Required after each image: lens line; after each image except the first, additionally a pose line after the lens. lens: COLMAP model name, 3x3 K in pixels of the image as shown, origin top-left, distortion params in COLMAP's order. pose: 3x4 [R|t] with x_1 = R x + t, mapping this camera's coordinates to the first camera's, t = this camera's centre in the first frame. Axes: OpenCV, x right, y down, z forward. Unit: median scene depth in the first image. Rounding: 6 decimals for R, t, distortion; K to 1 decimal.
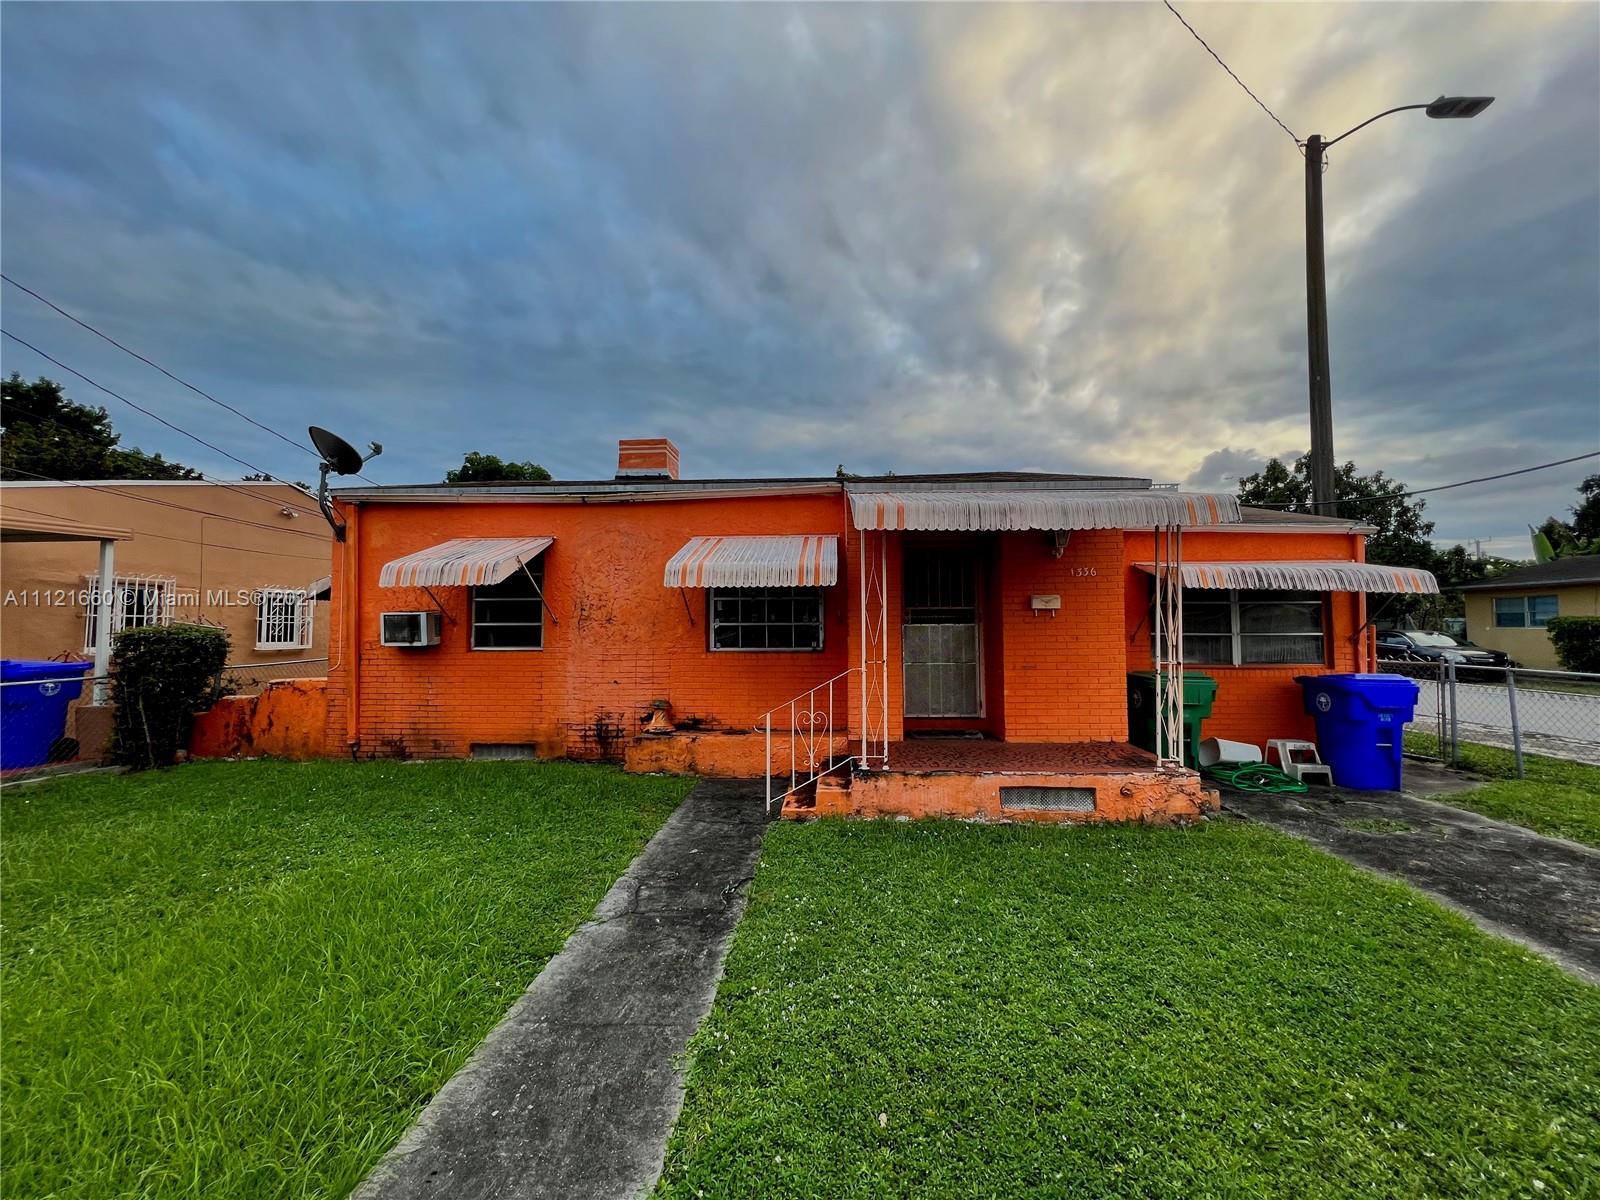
lens RADIAL K [[637.8, 0, 799.0], [0, 637.8, 596.2], [0, 0, 1]] dist [-0.001096, 0.000025]
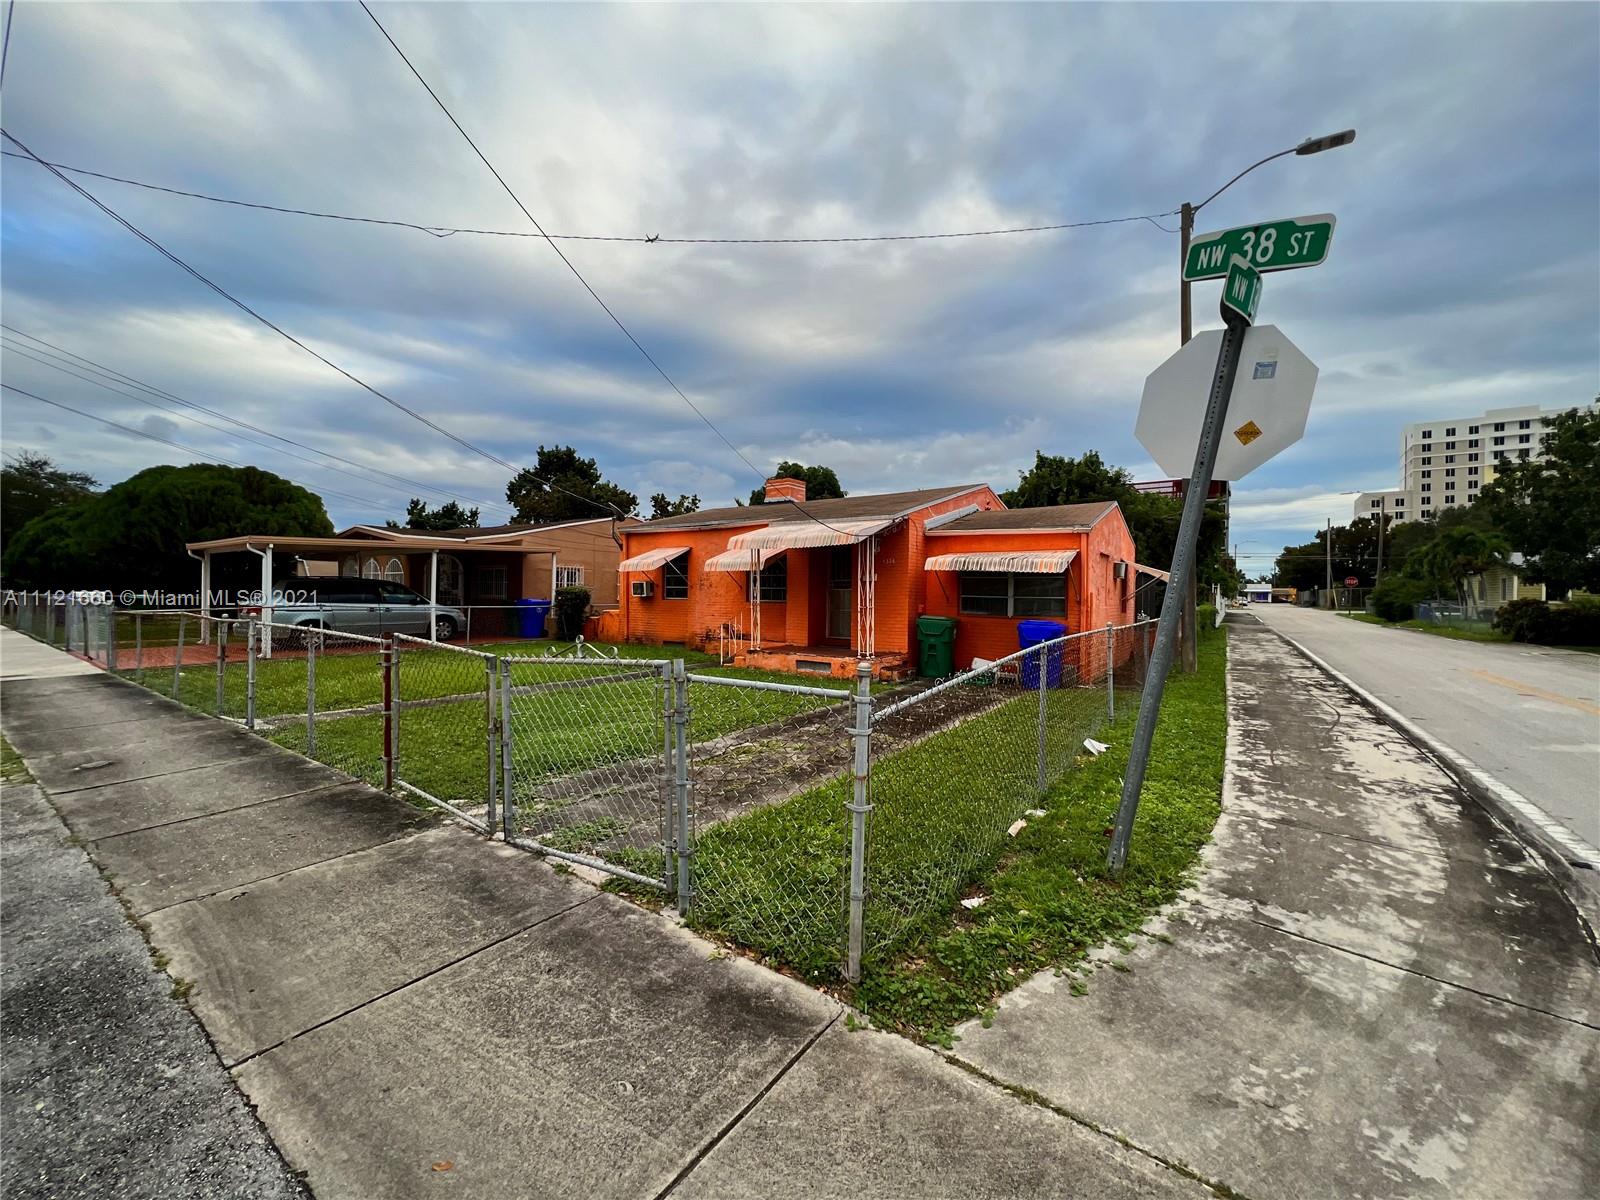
lens RADIAL K [[637.8, 0, 799.0], [0, 637.8, 596.2], [0, 0, 1]] dist [-0.001096, 0.000025]
pose [[0.849225, 0.015242, -0.527811, 1.063879], [0.010818, 0.998871, 0.046251, -0.022754], [0.527920, -0.044988, 0.848102, -0.634767]]
